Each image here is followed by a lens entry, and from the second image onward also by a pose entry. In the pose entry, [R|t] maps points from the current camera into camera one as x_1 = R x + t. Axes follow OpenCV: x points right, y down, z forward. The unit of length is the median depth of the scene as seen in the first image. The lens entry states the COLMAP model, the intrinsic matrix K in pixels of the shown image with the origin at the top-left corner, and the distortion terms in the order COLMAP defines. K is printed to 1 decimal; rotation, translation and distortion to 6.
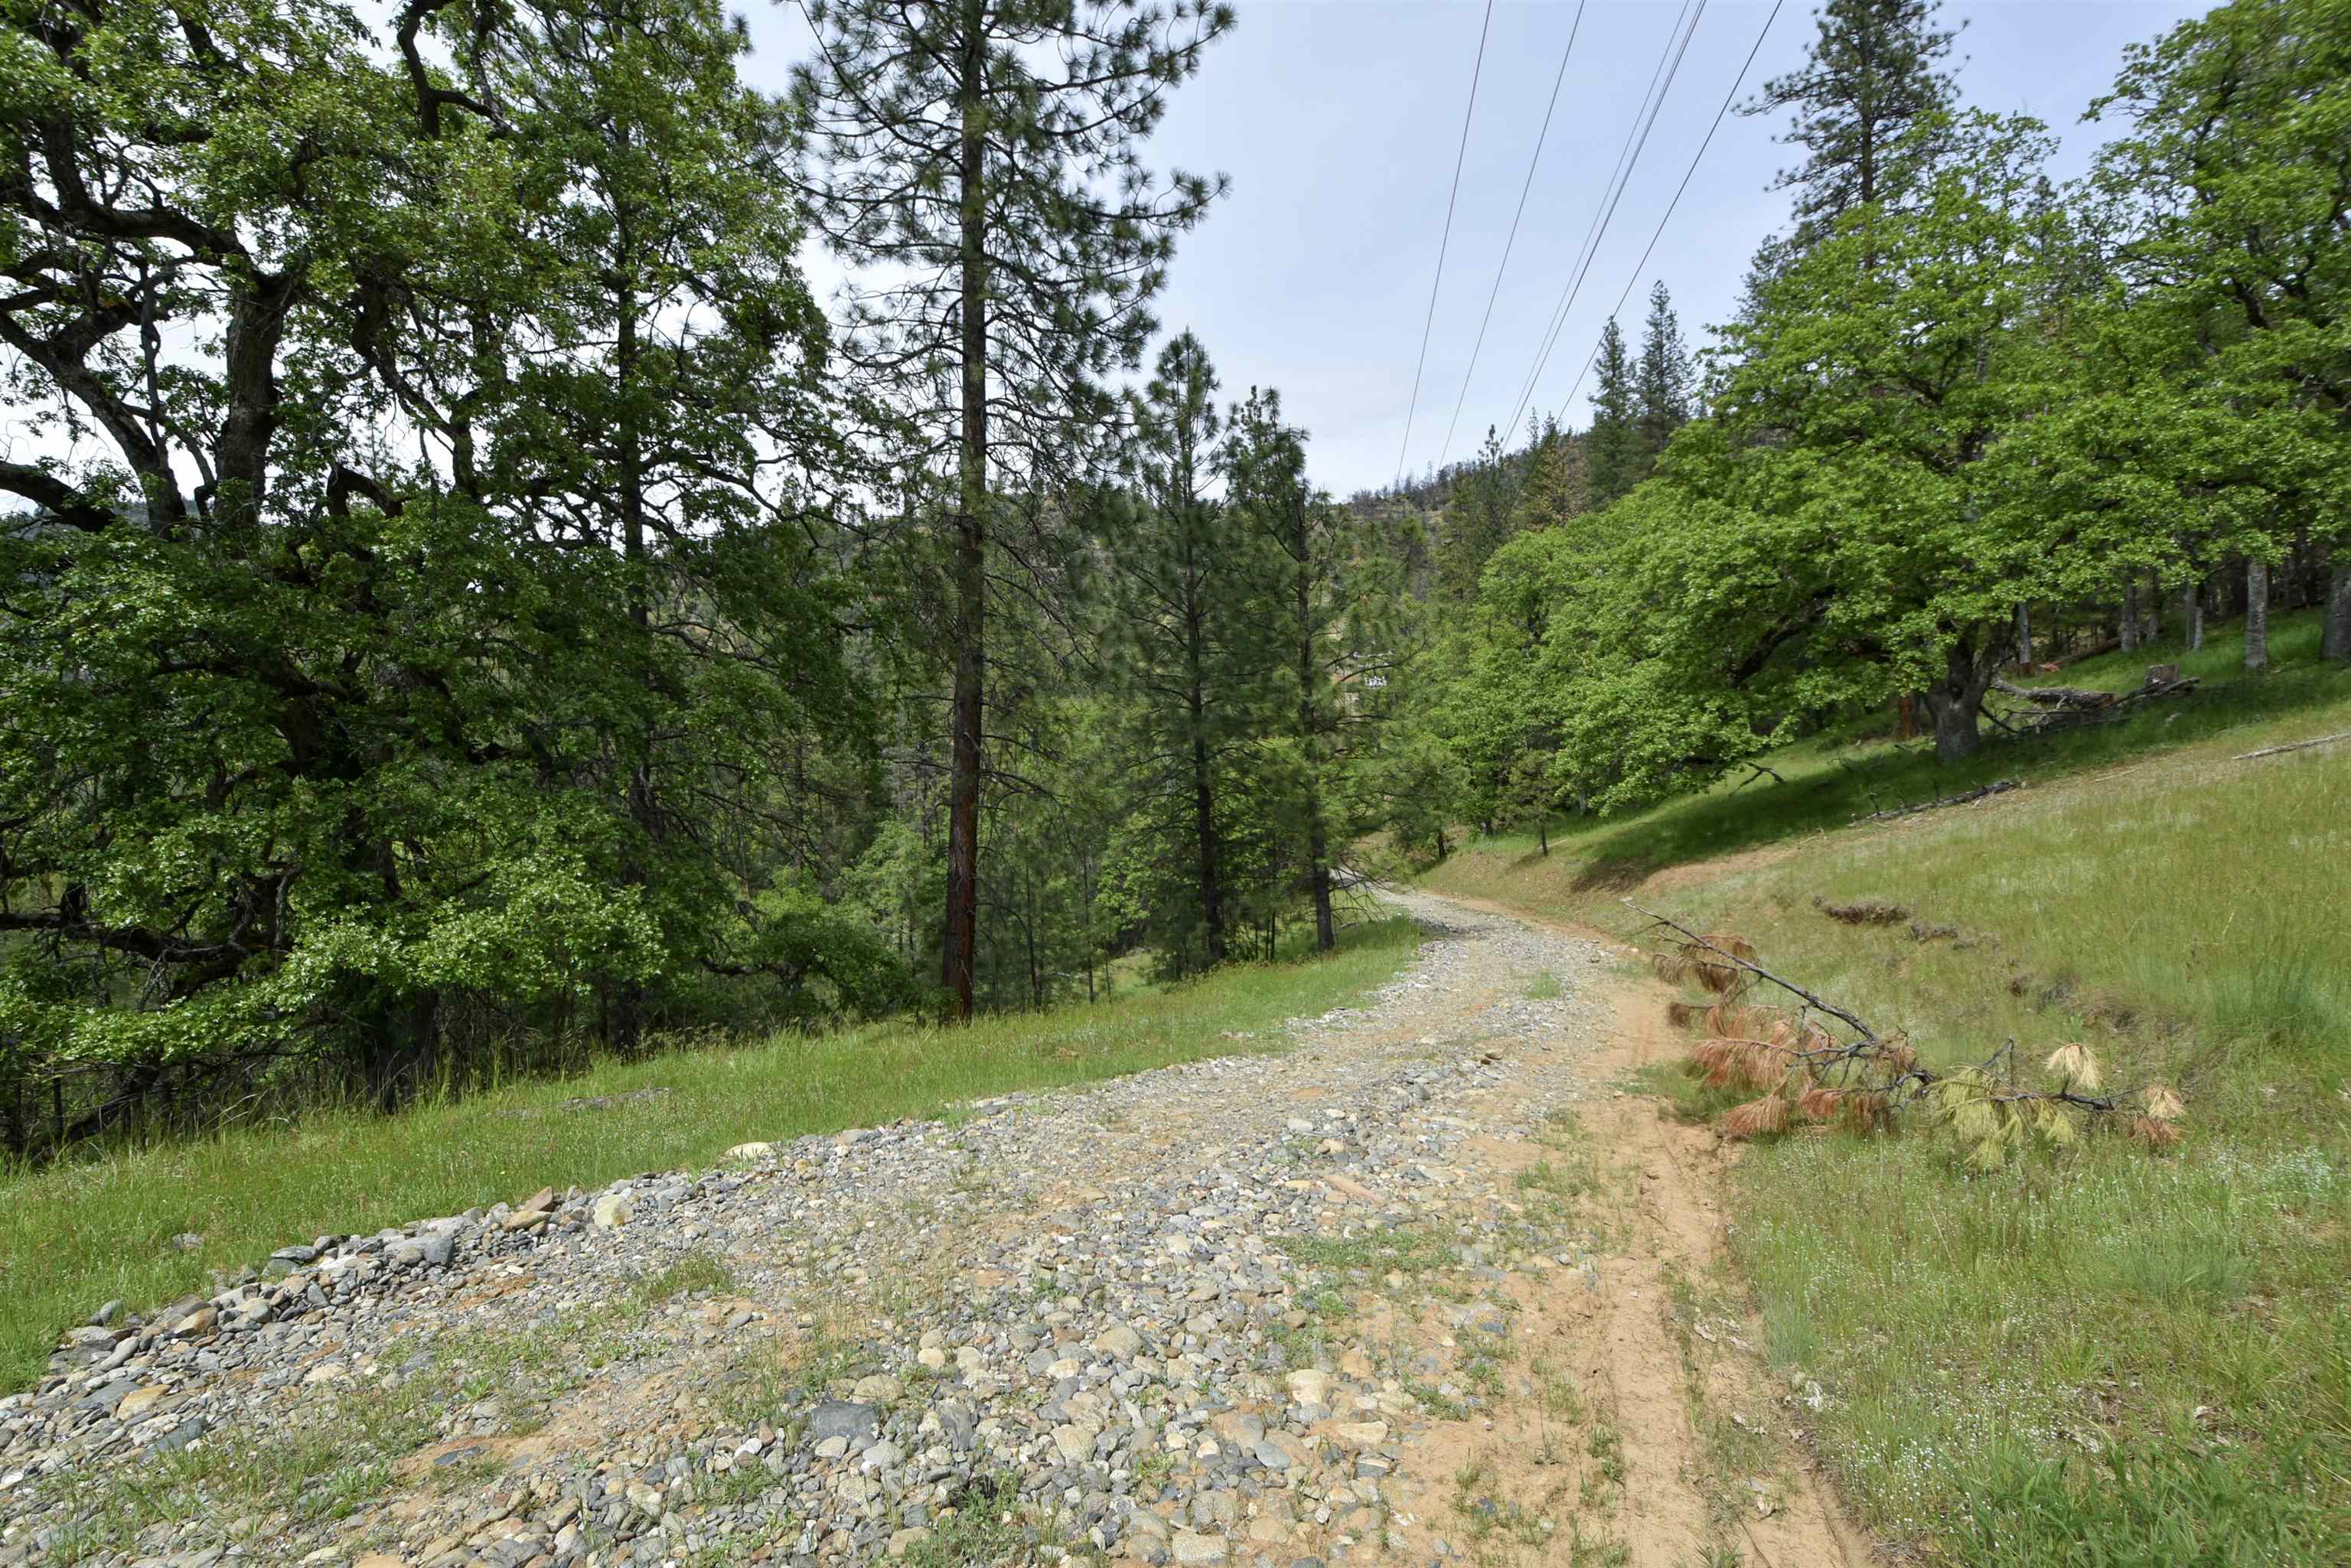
lens RADIAL K [[1010.6, 0, 1177.3], [0, 1010.6, 795.6], [0, 0, 1]] dist [-0.008879, 0.000147]
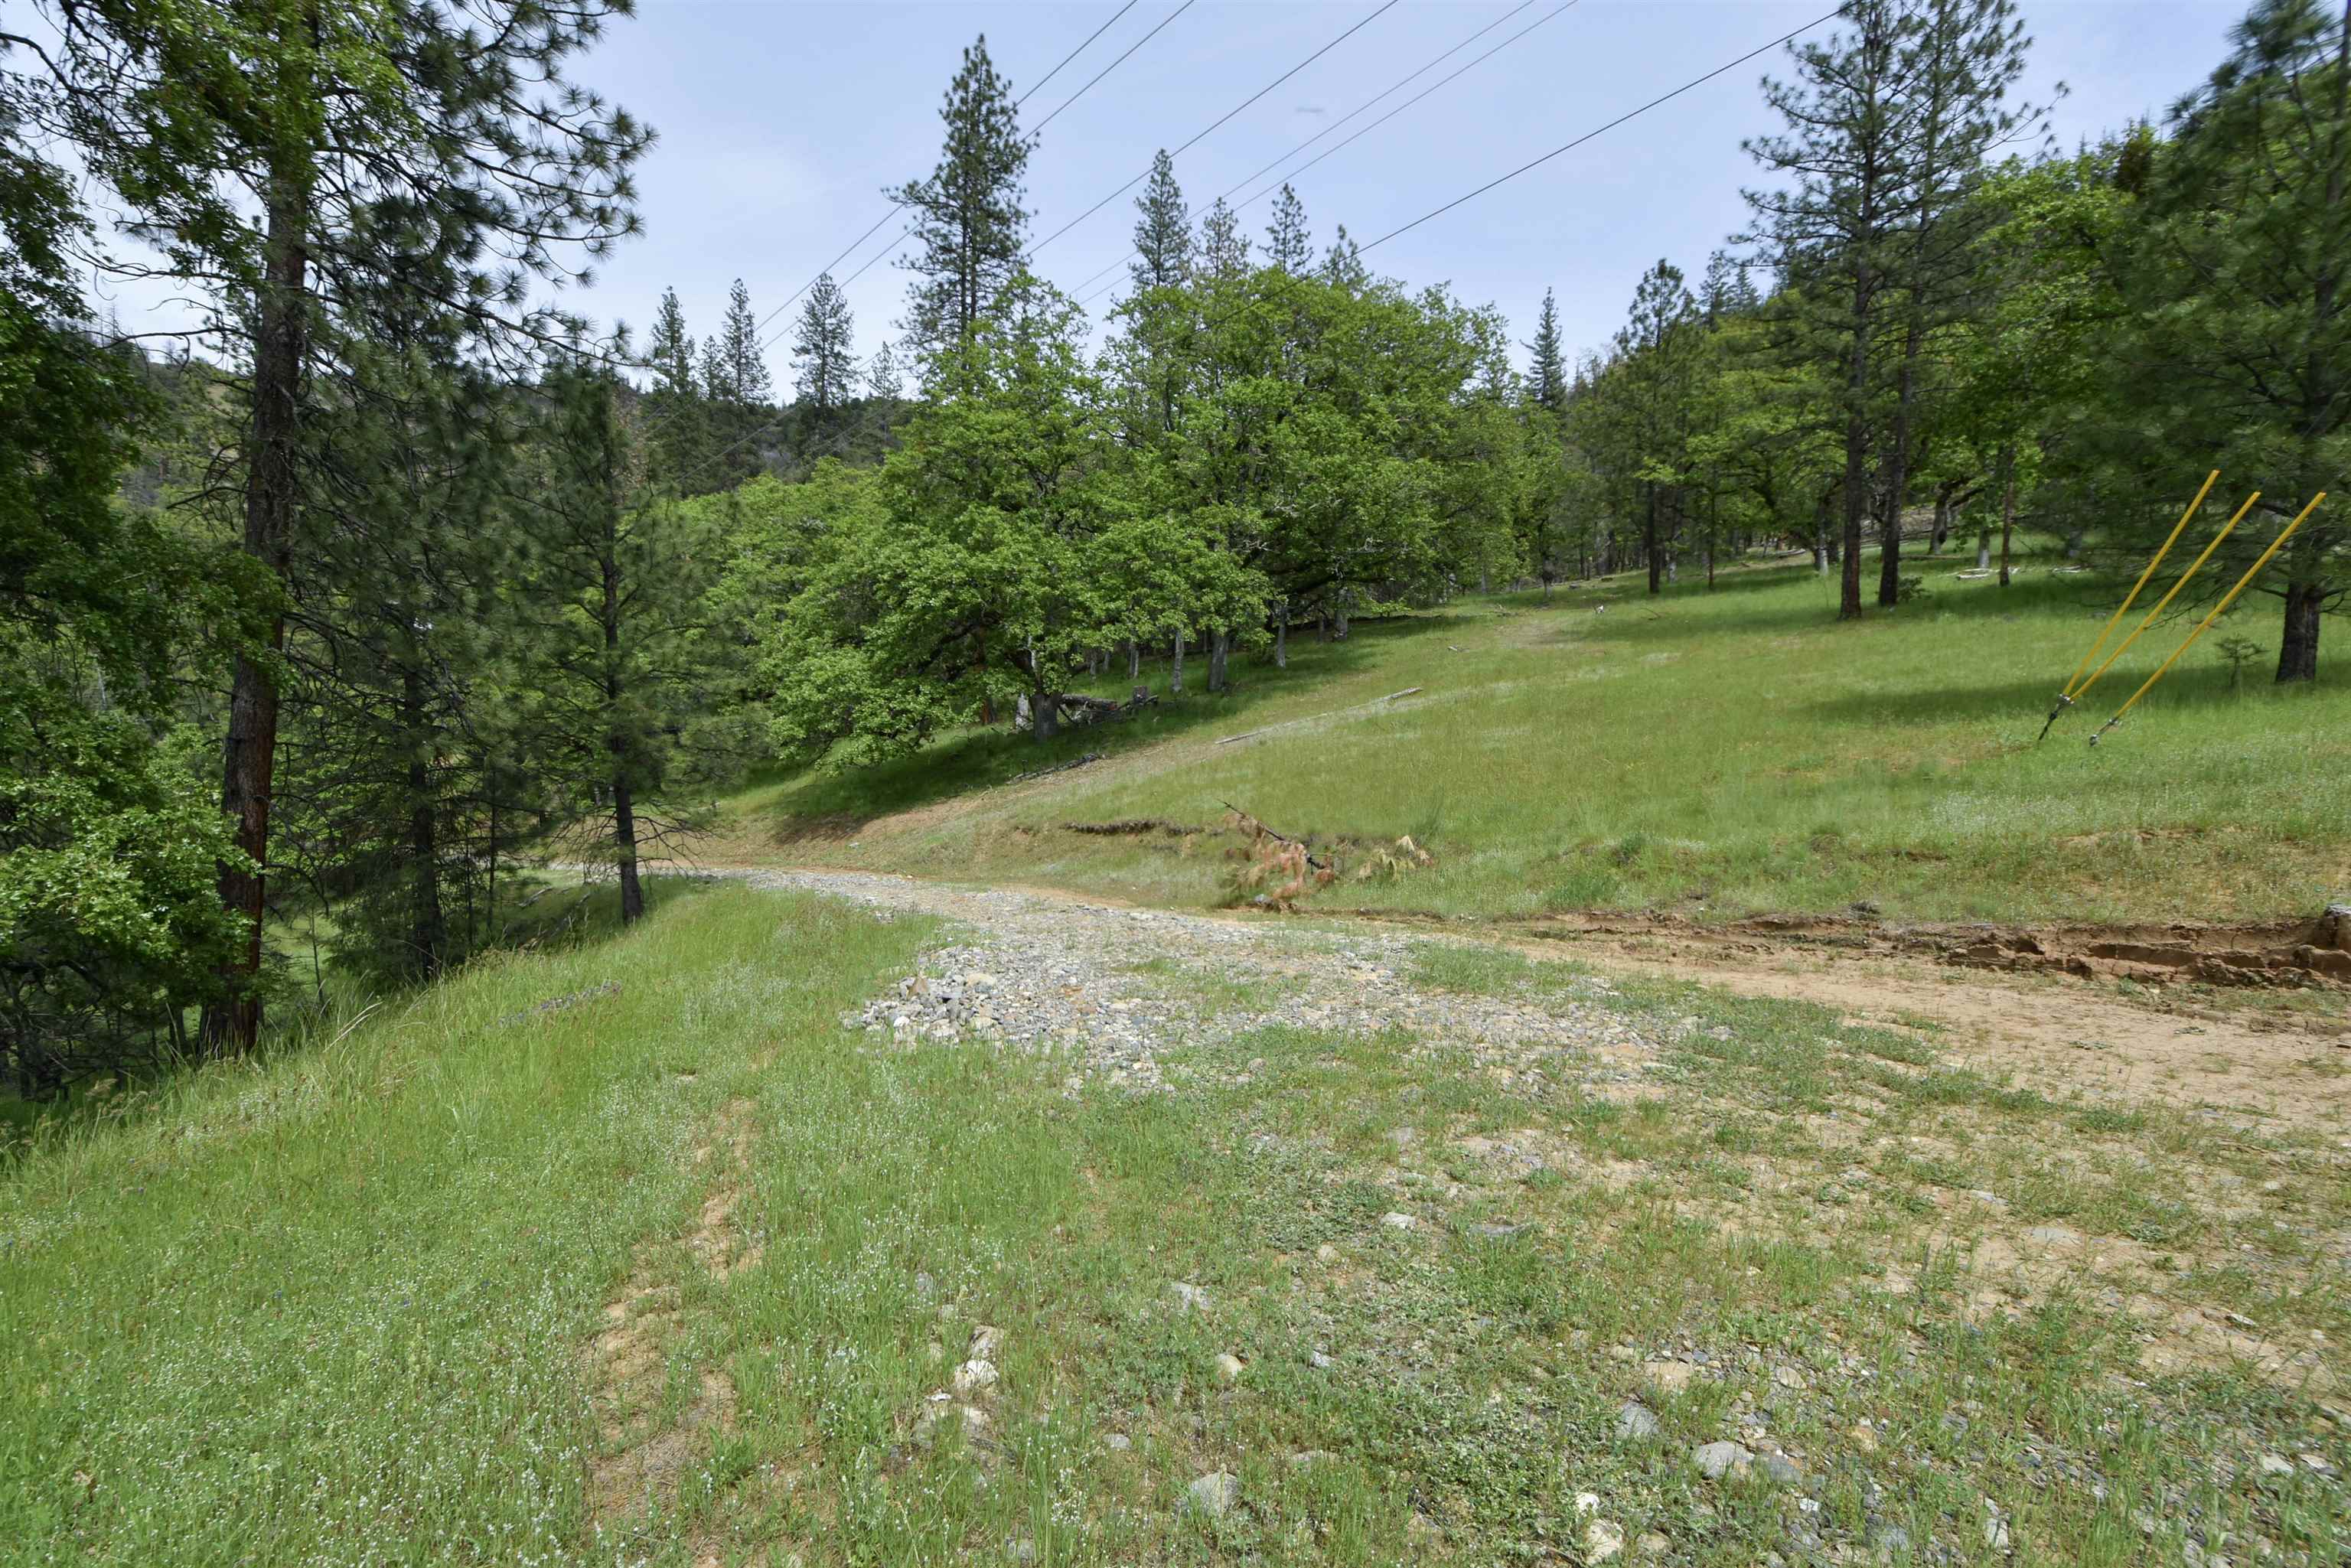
lens RADIAL K [[981.5, 0, 1175.5], [0, 981.5, 784.0], [0, 0, 1]] dist [0.000251, 0.000101]
pose [[0.619639, 0.003954, 0.784877, -0.250955], [-0.015338, 0.999857, 0.007072, 0.017118], [-0.784737, -0.016421, 0.619612, -0.021340]]
